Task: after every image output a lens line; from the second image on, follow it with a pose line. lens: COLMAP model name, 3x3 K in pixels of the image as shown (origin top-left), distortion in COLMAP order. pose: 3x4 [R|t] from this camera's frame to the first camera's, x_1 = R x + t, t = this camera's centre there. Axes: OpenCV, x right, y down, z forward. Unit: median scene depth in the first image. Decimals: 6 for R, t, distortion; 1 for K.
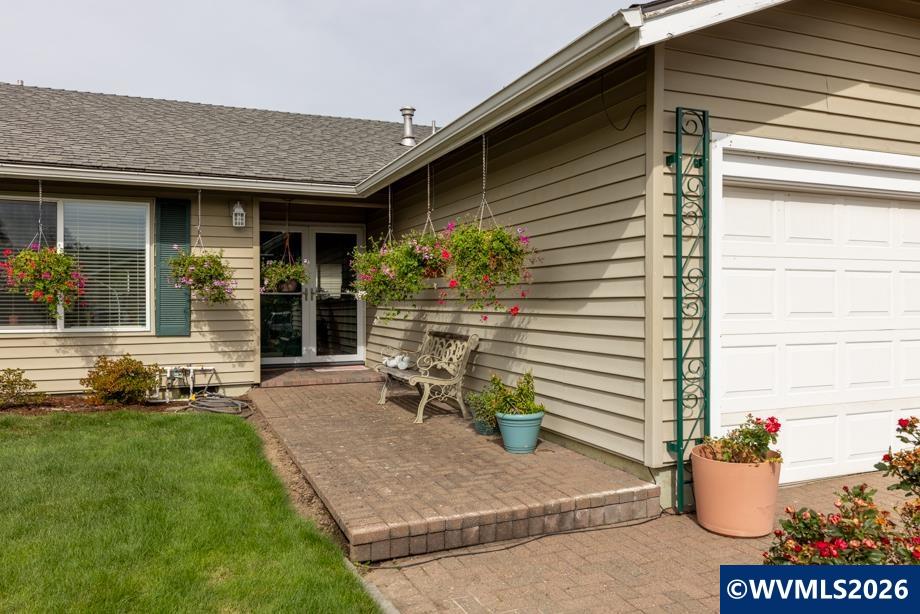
lens RADIAL K [[672.9, 0, 448.8], [0, 672.9, 305.2], [0, 0, 1]] dist [0.007464, 0.002010]
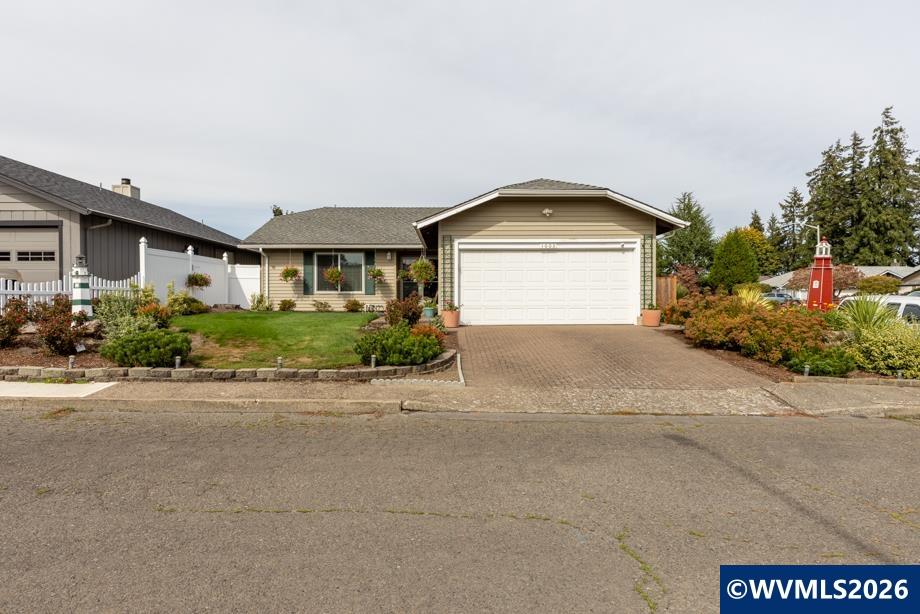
lens RADIAL K [[543.3, 0, 460.0], [0, 543.3, 307.0], [0, 0, 1]] dist [0.001964, 0.000666]
pose [[0.924860, 0.004373, -0.380282, 1.140990], [-0.001115, 0.999961, 0.008788, 0.096379], [0.380306, -0.007704, 0.924829, -1.439640]]
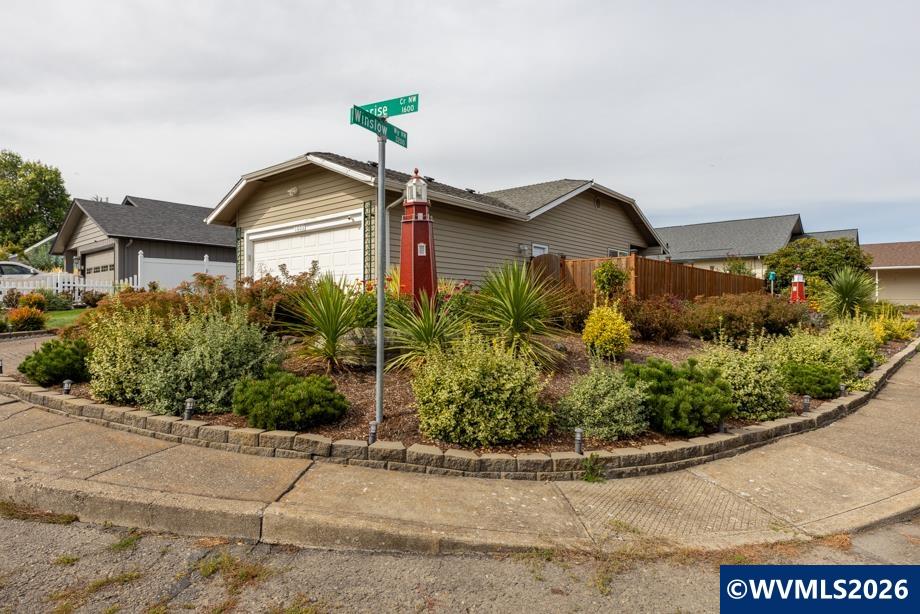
lens RADIAL K [[505.6, 0, 460.0], [0, 505.6, 307.0], [0, 0, 1]] dist [0.001410, 0.000092]
pose [[0.471541, 0.002701, -0.881840, 2.567283], [-0.005531, 0.999985, 0.000105, 0.149521], [0.881827, 0.004828, 0.471549, 0.447372]]
